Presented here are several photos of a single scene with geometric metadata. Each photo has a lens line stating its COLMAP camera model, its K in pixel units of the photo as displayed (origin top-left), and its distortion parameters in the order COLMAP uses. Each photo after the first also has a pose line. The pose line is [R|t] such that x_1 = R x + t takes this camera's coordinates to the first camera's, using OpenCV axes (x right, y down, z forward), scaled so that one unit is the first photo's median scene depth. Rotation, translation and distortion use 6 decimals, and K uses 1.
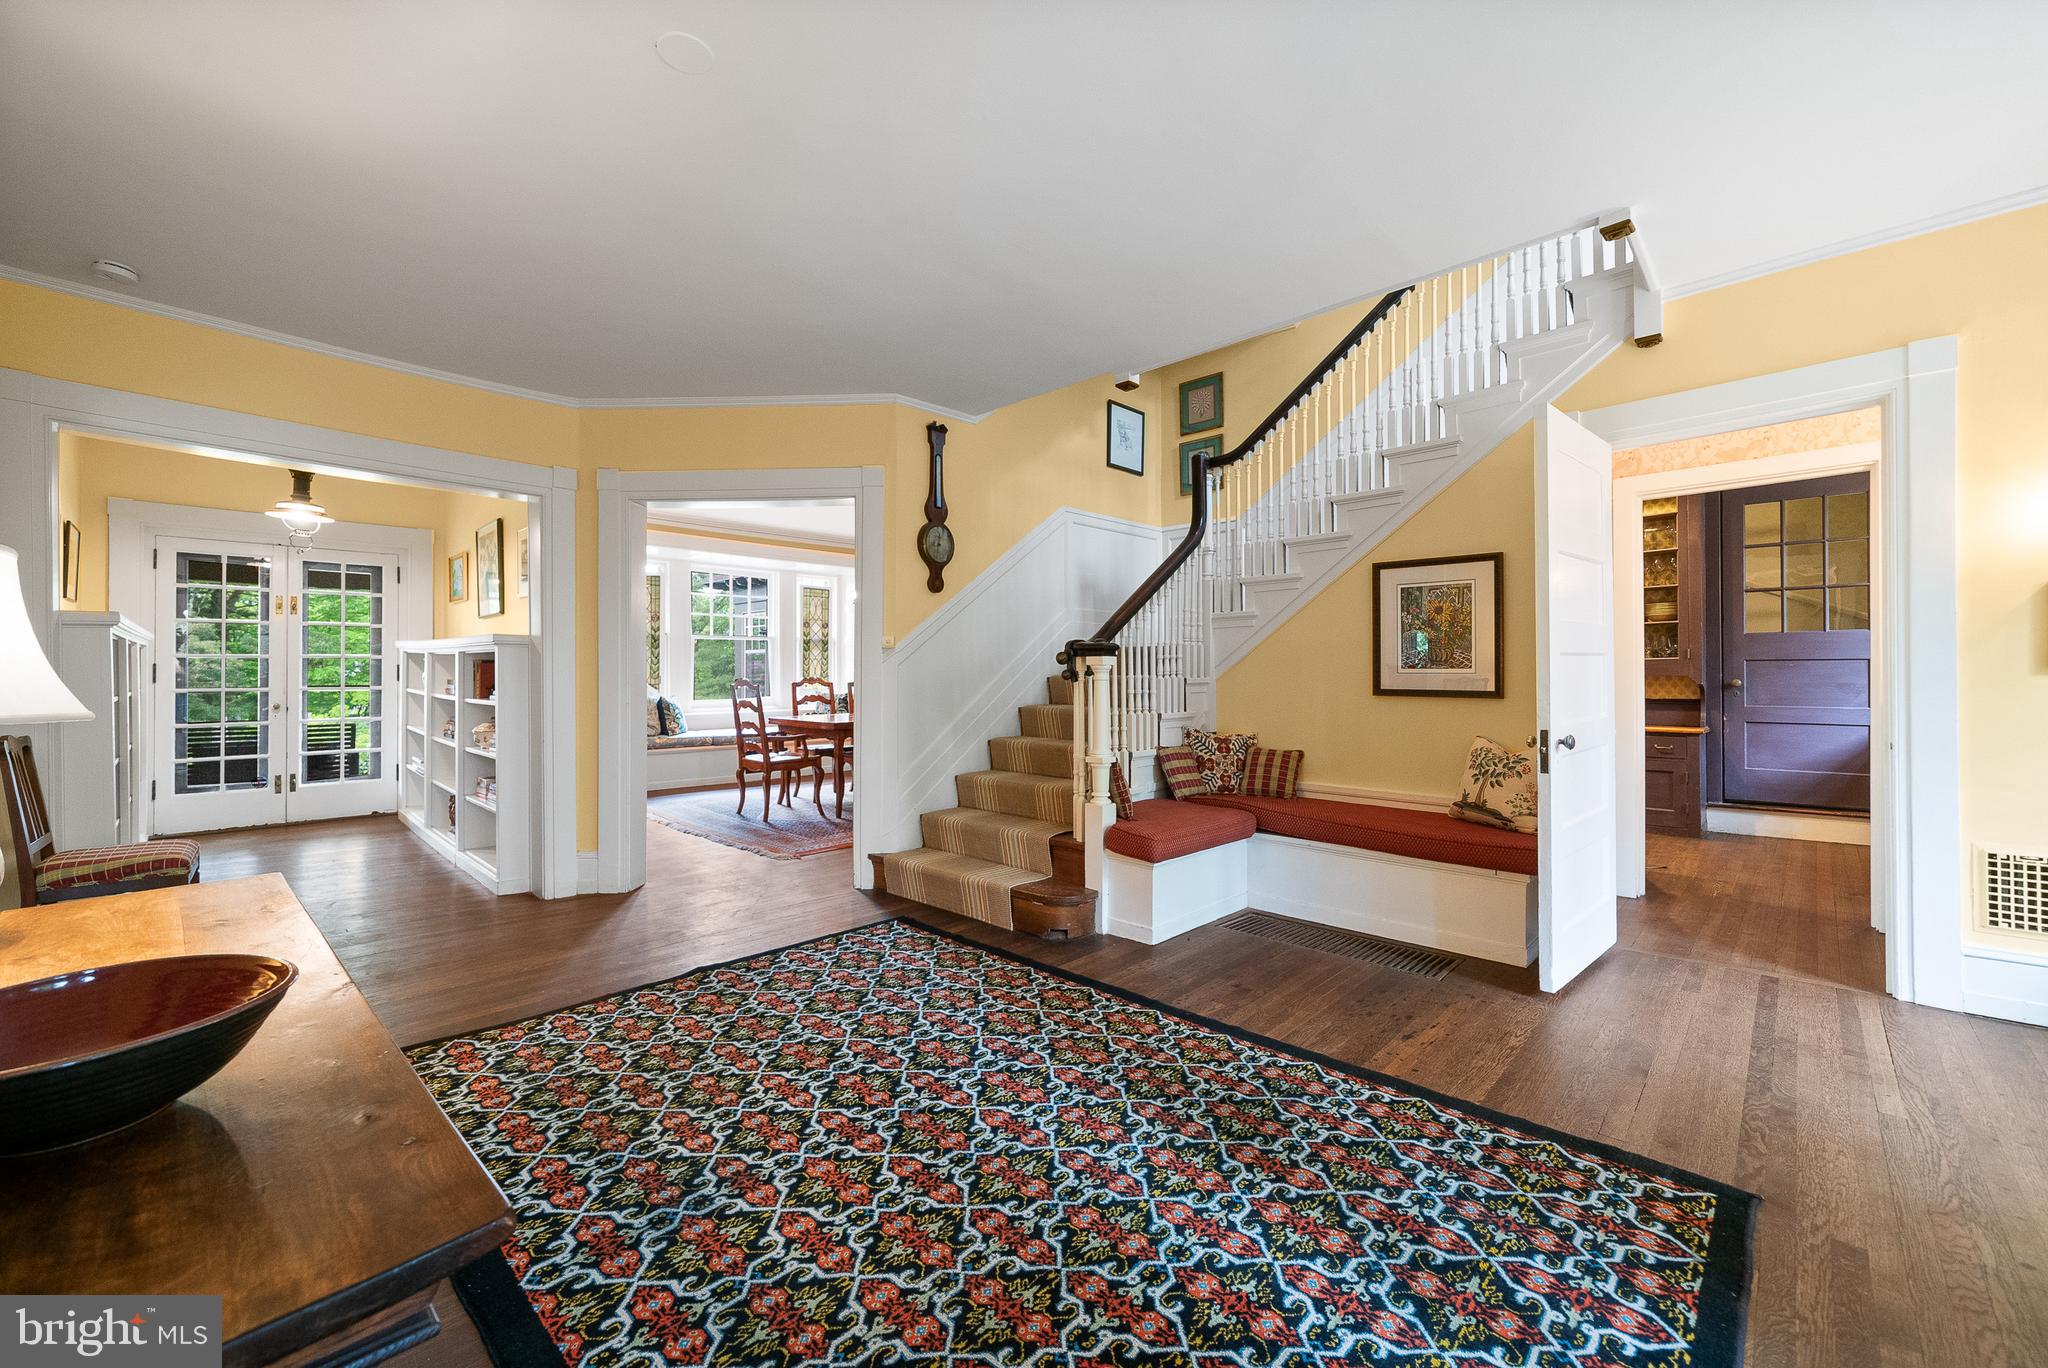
lens RADIAL K [[811.5, 0, 1016.1], [0, 811.5, 671.0], [0, 0, 1]] dist [-0.004560, -0.000051]
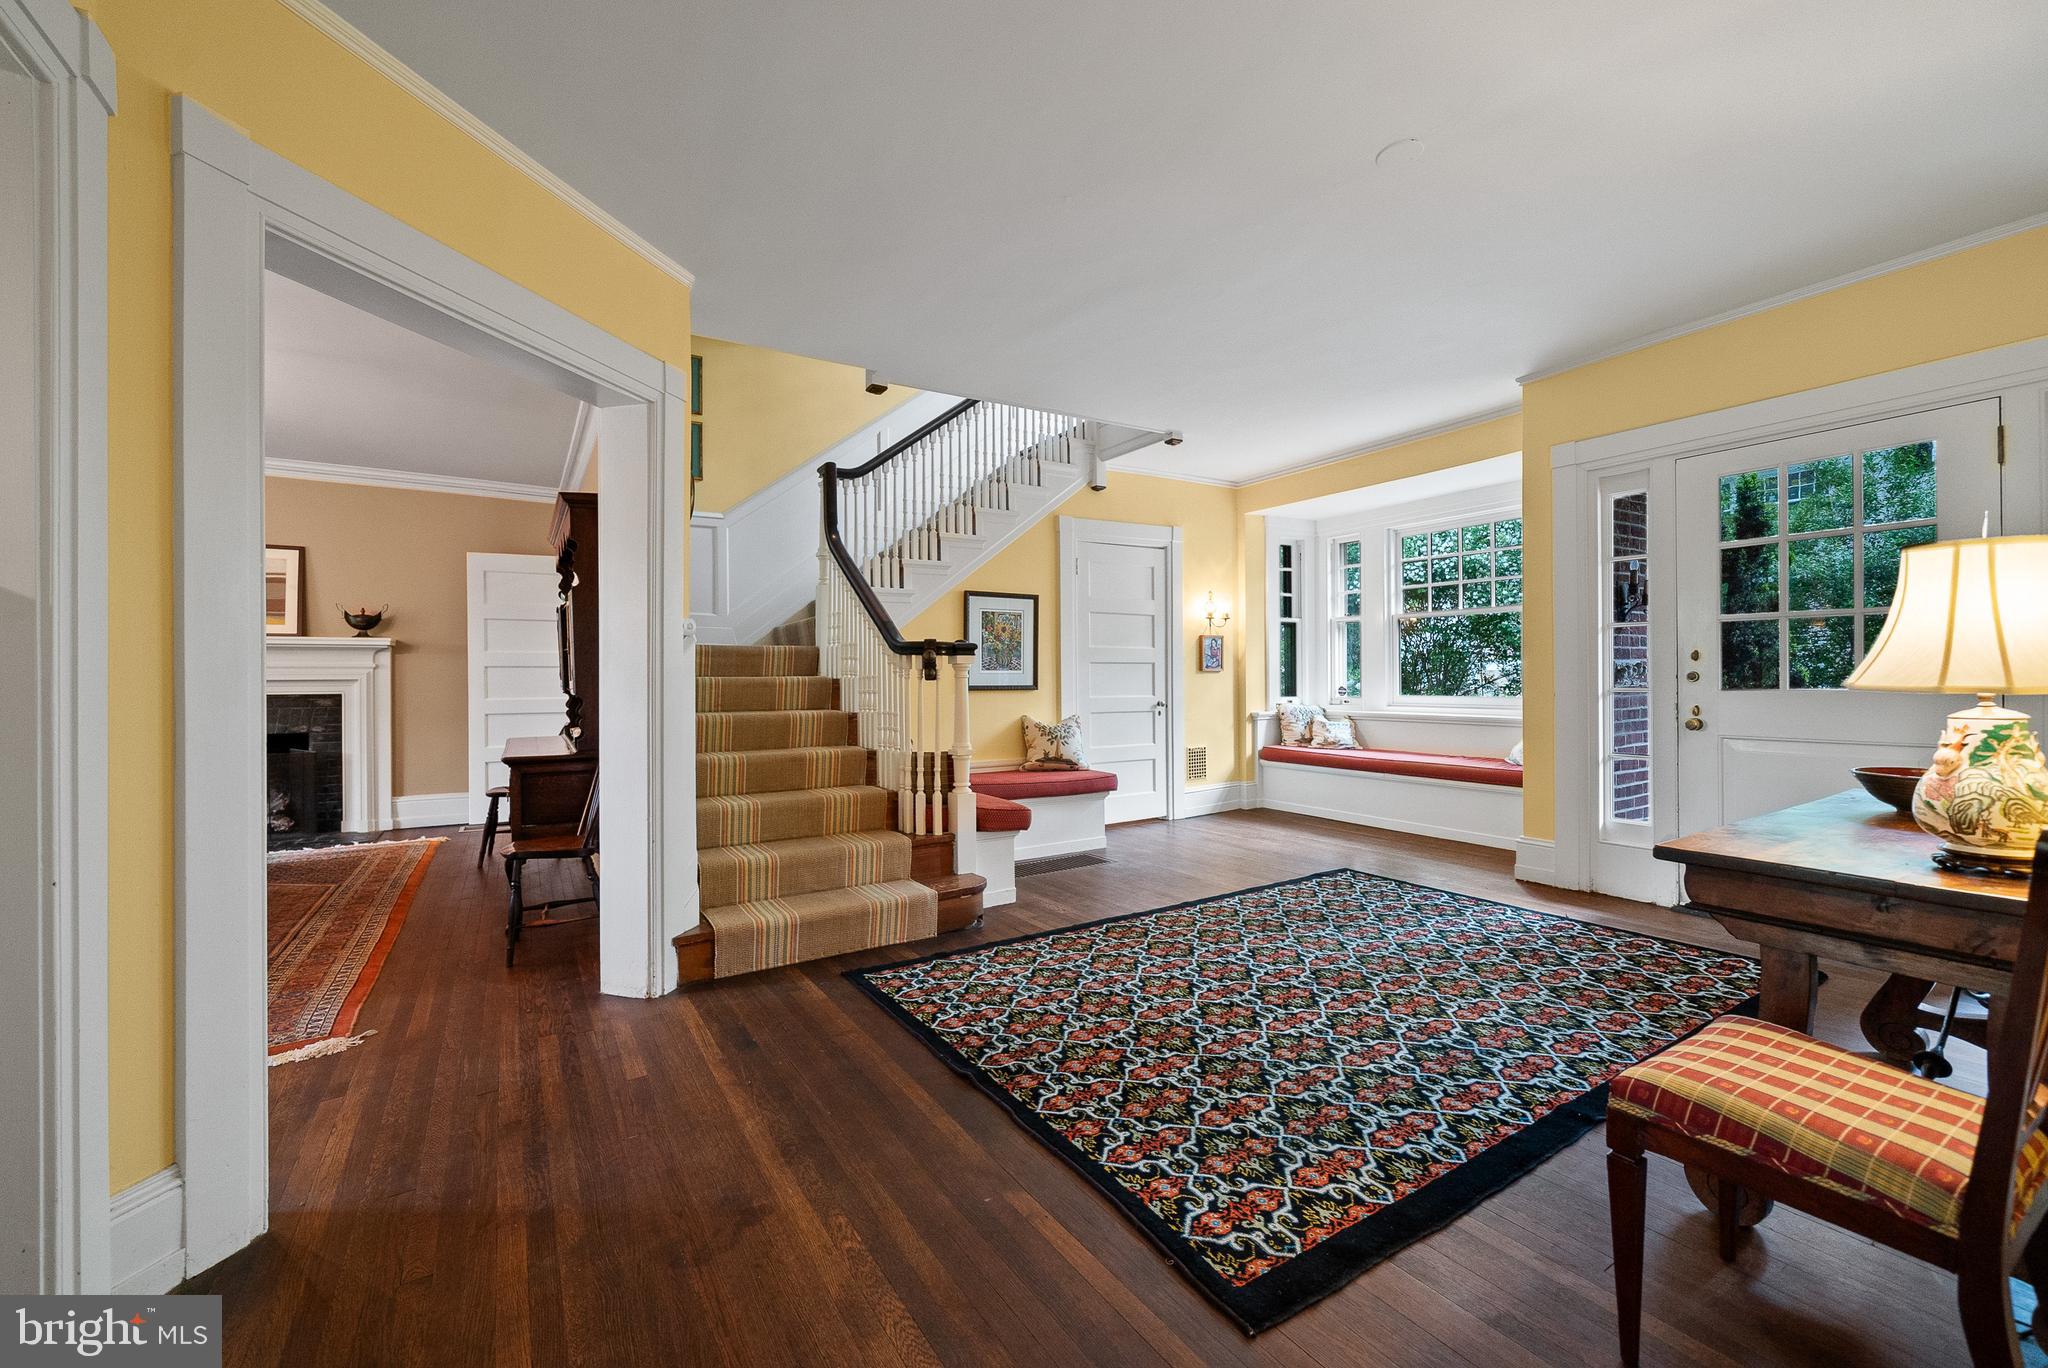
lens RADIAL K [[811.5, 0, 1015.4], [0, 811.5, 679.1], [0, 0, 1]] dist [-0.004560, -0.000051]
pose [[0.251597, -0.002505, 0.967829, -1.383656], [0.006544, 0.999978, 0.000887, 0.018165], [-0.967810, 0.006111, 0.251608, 0.996809]]
